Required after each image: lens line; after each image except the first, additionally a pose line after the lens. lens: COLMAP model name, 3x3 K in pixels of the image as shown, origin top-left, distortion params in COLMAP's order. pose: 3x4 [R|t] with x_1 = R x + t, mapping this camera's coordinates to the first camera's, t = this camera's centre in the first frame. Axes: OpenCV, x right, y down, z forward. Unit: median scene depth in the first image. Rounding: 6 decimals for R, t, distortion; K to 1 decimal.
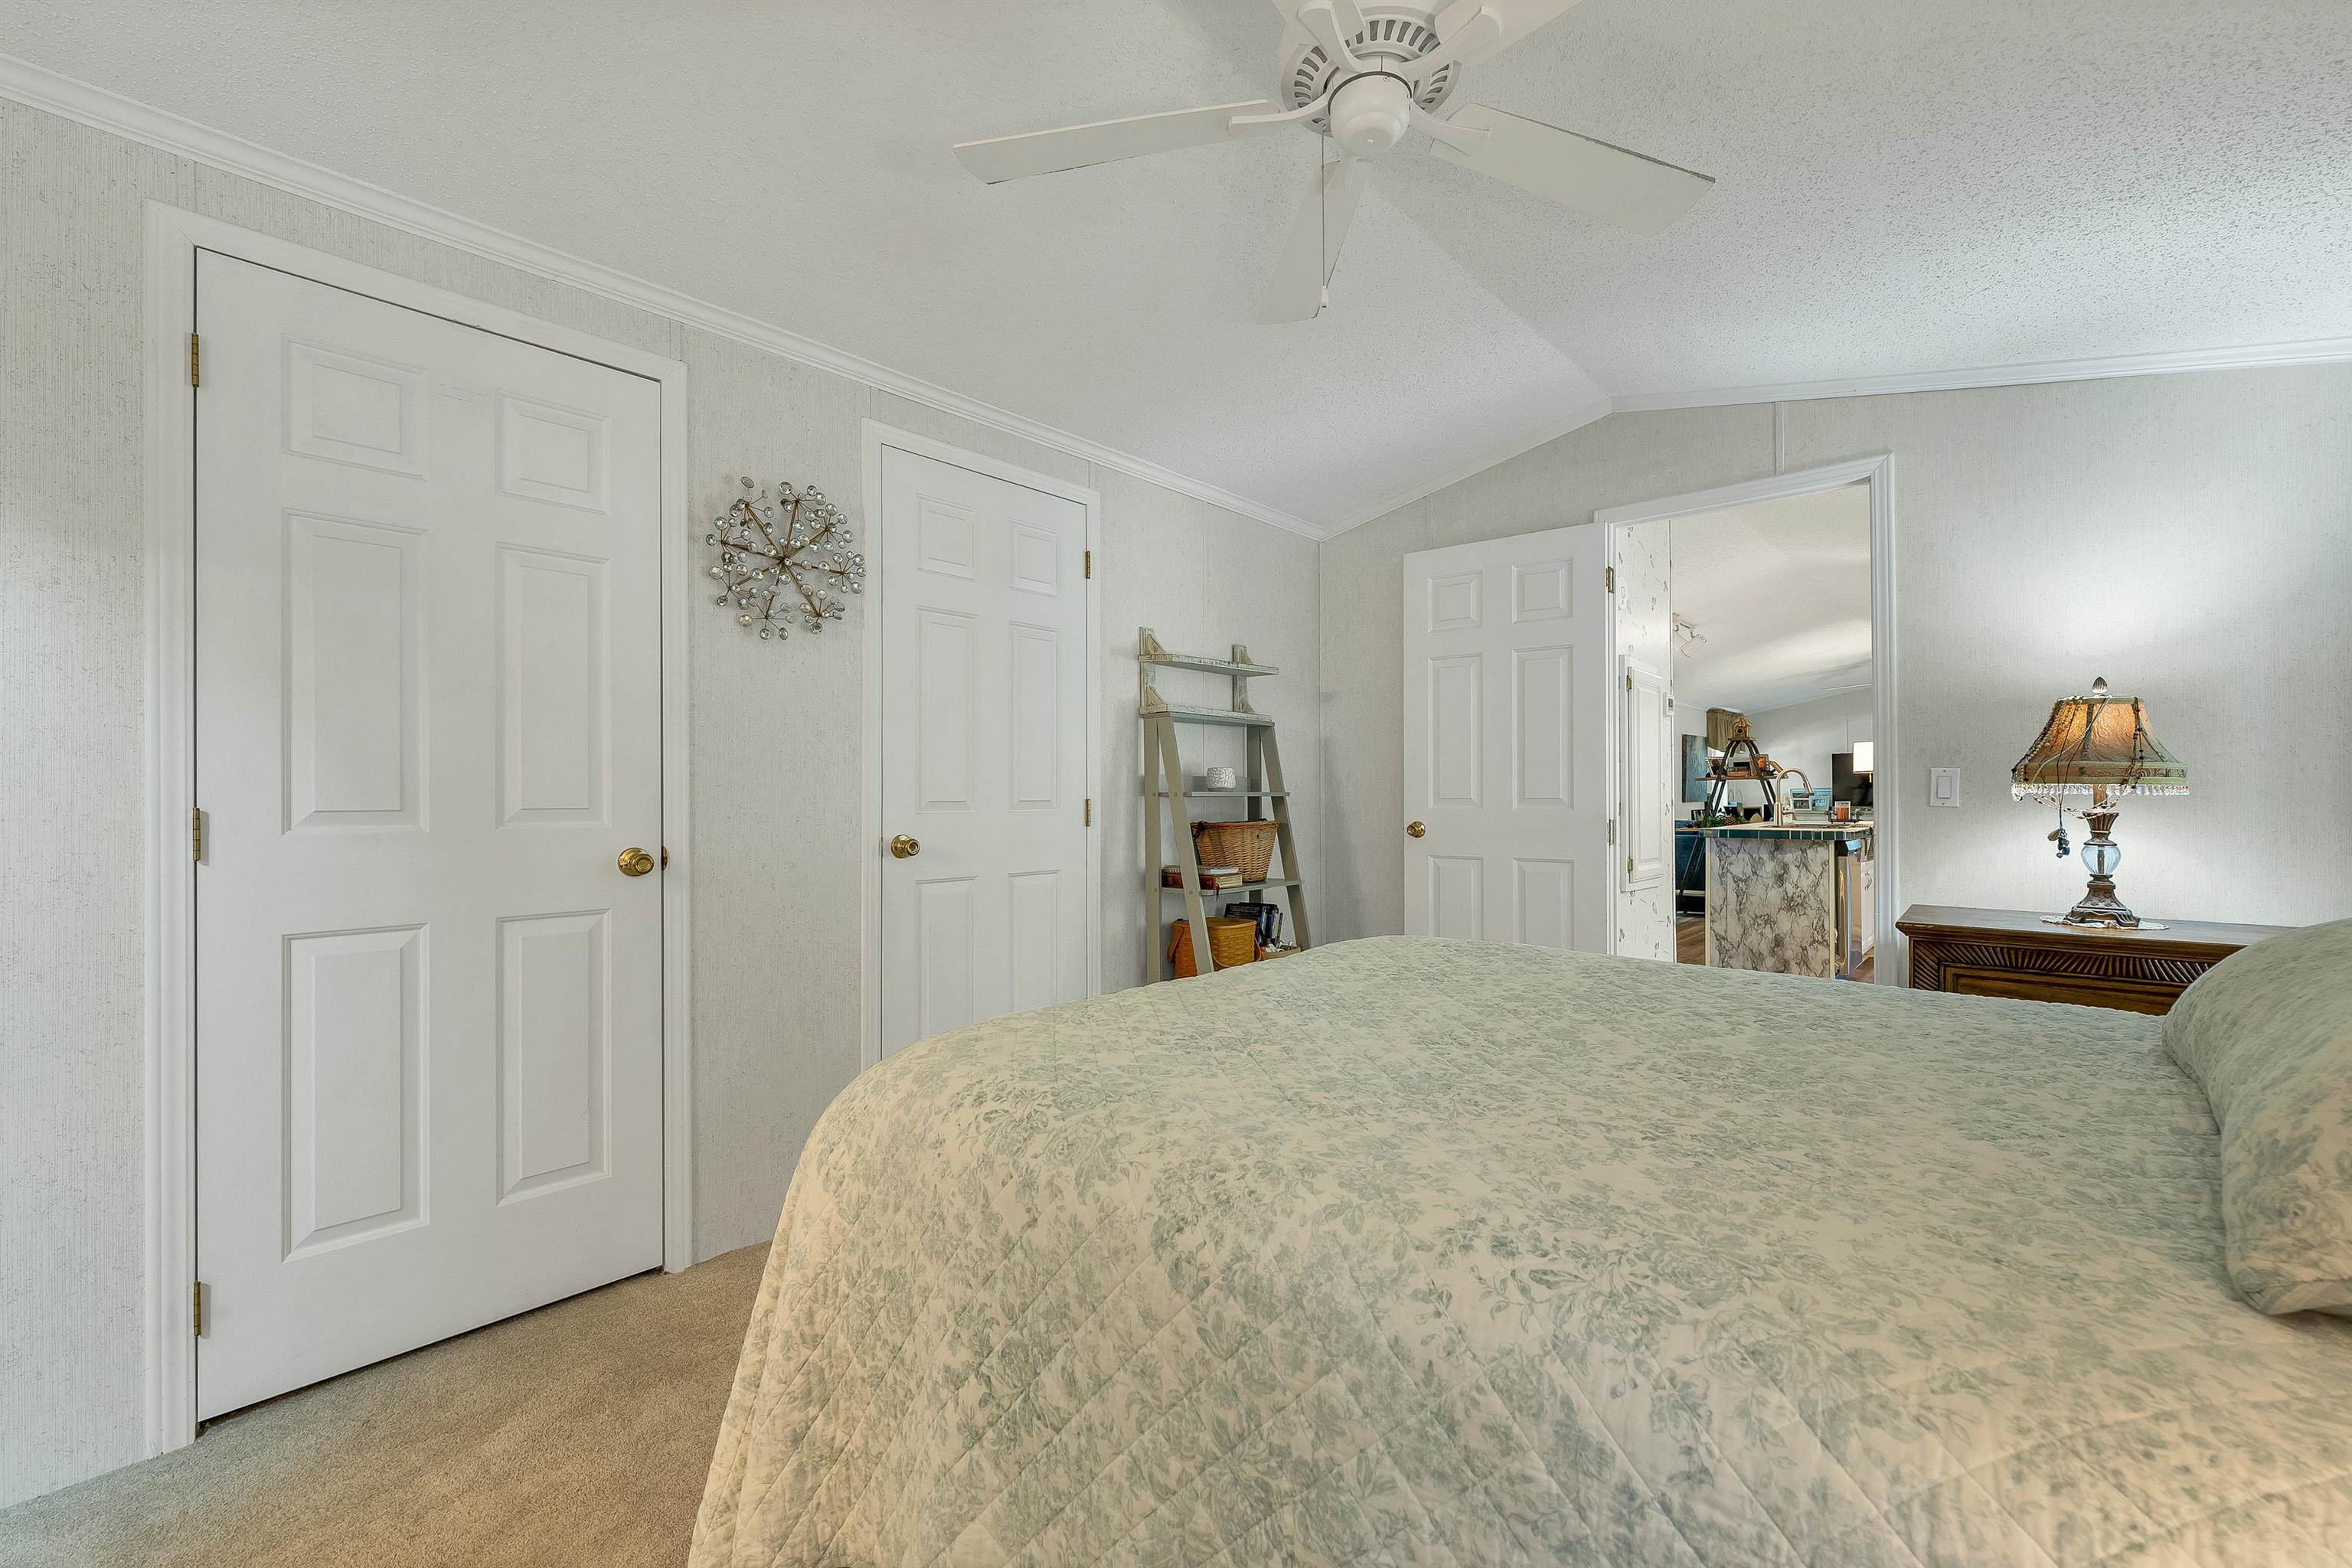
lens RADIAL K [[957.5, 0, 1168.5], [0, 957.5, 797.2], [0, 0, 1]] dist [-0.001171, -0.000206]
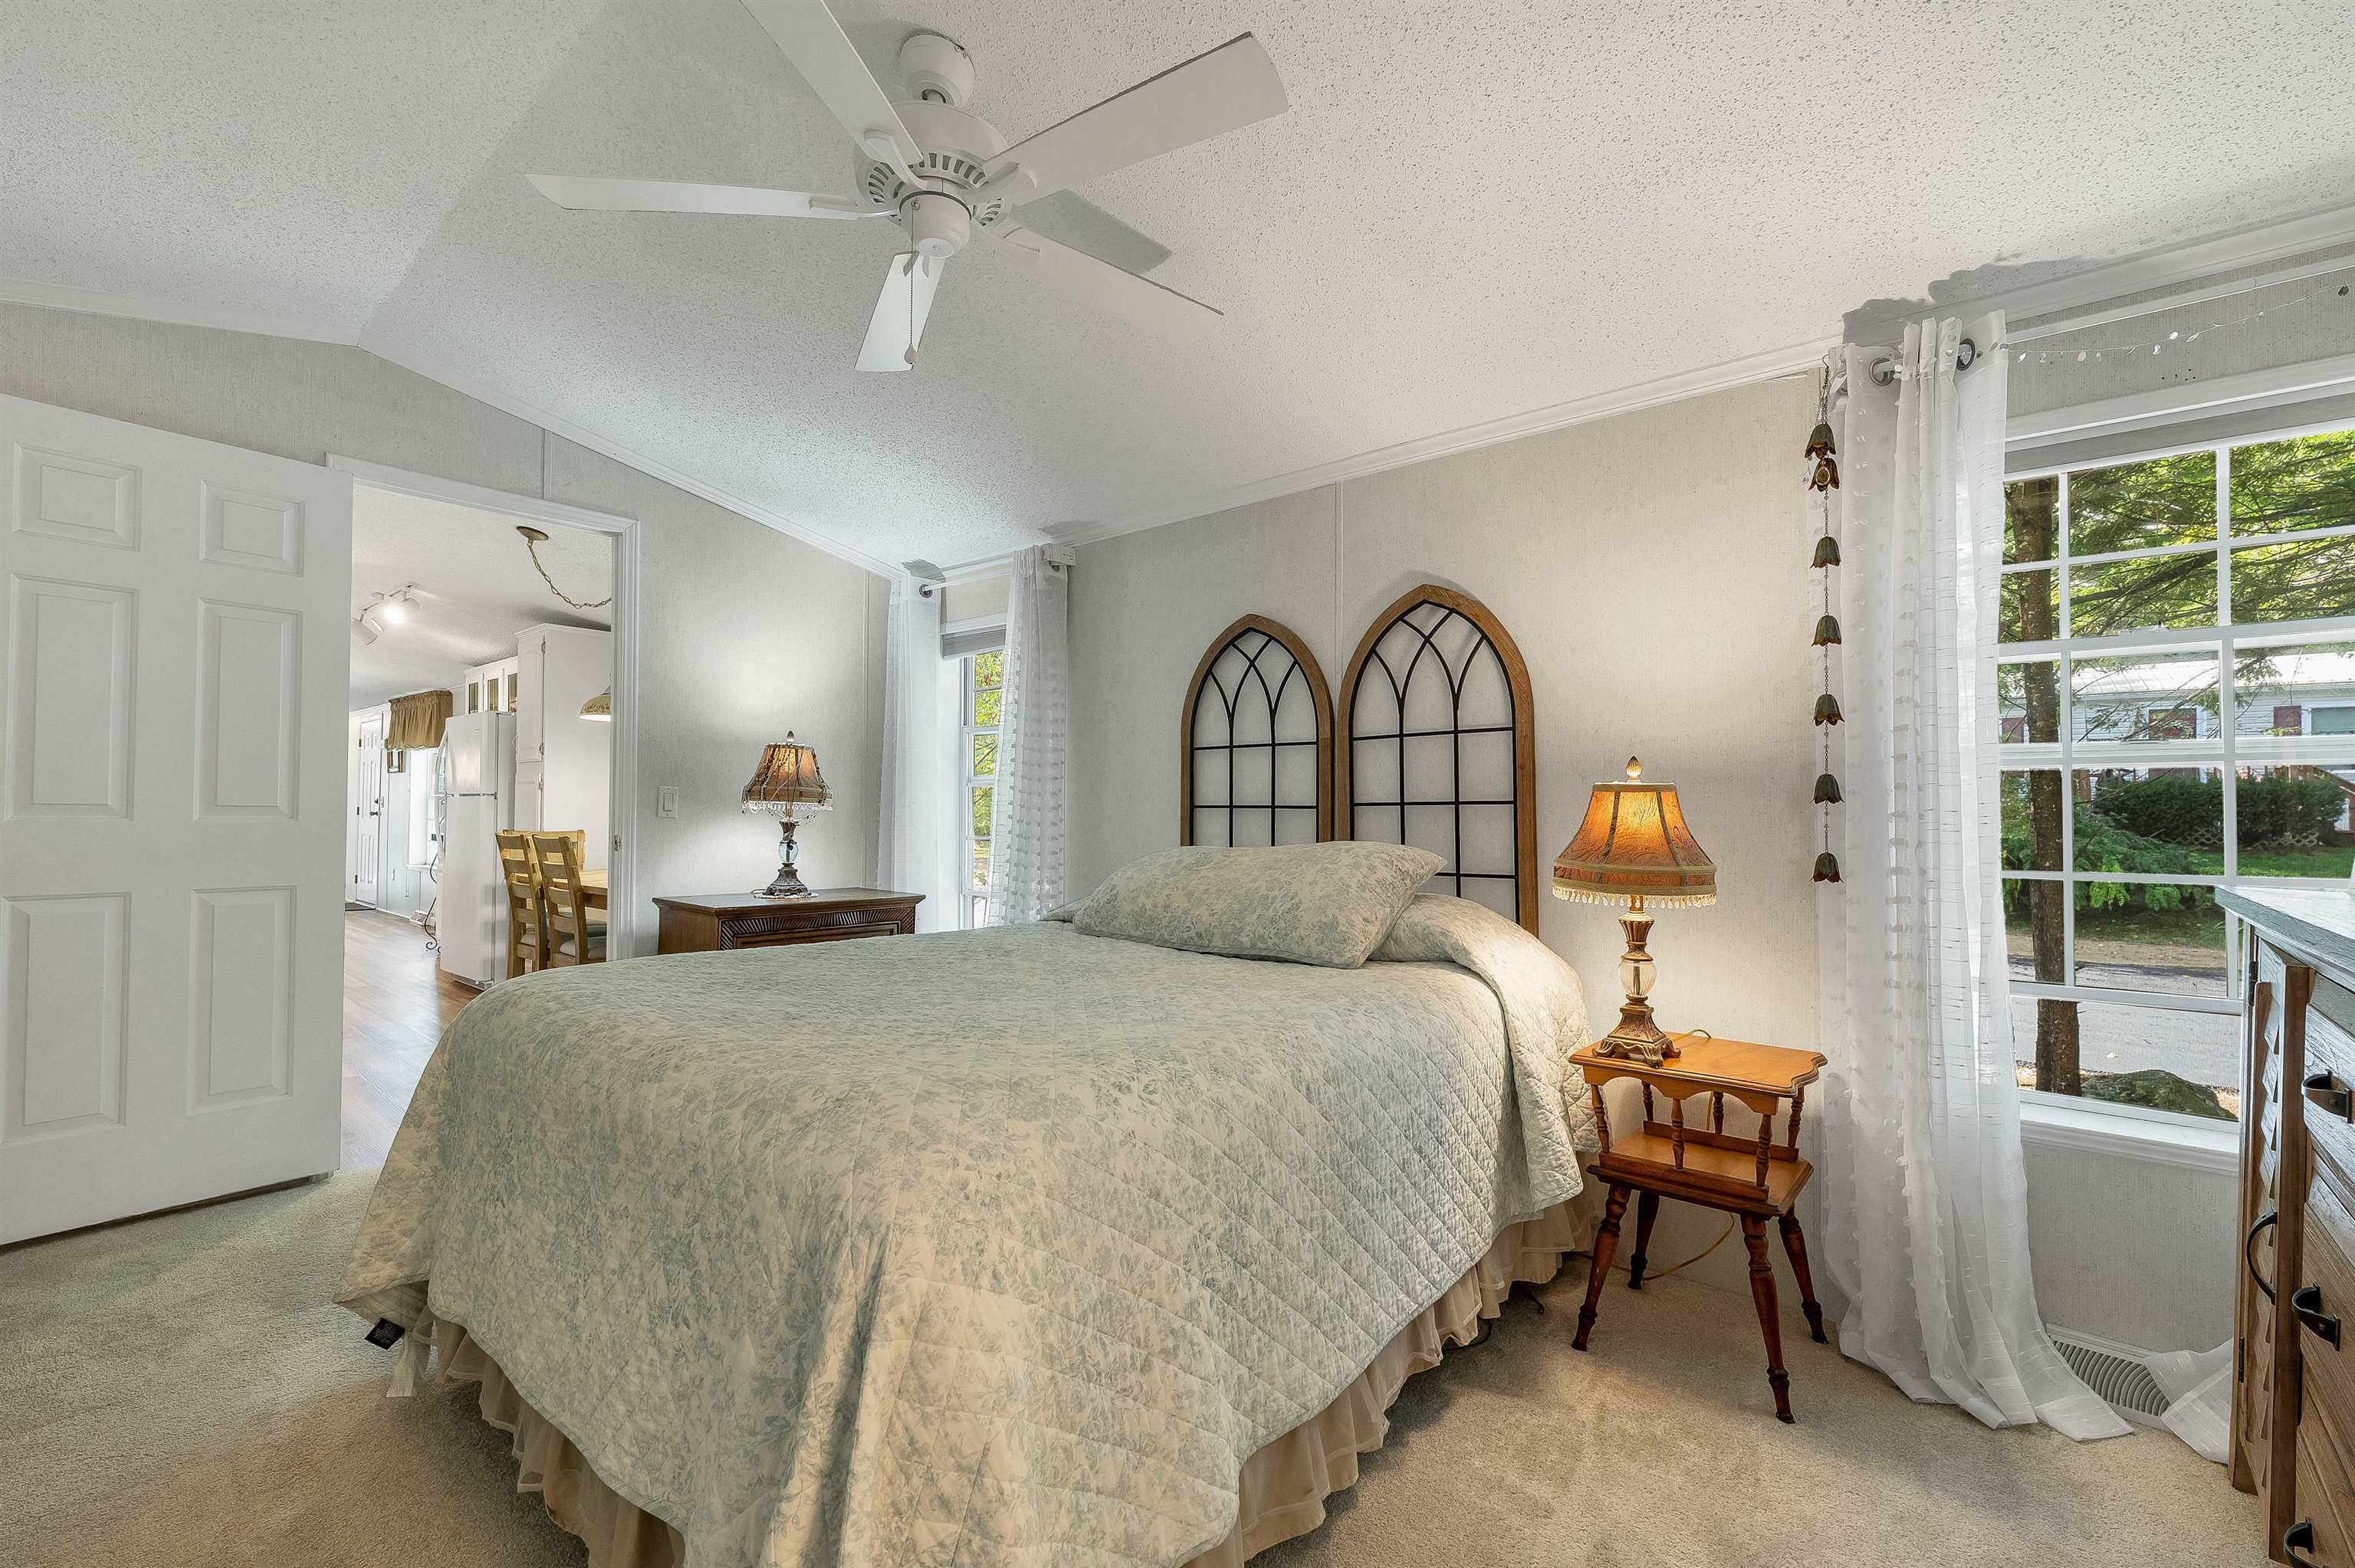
lens RADIAL K [[980.7, 0, 1170.1], [0, 980.7, 800.2], [0, 0, 1]] dist [0.000323, 0.000071]
pose [[-0.065406, 0.018120, 0.997694, -0.623616], [-0.009477, 0.999779, -0.018779, 0.005914], [-0.997814, -0.010683, -0.065220, 0.493022]]
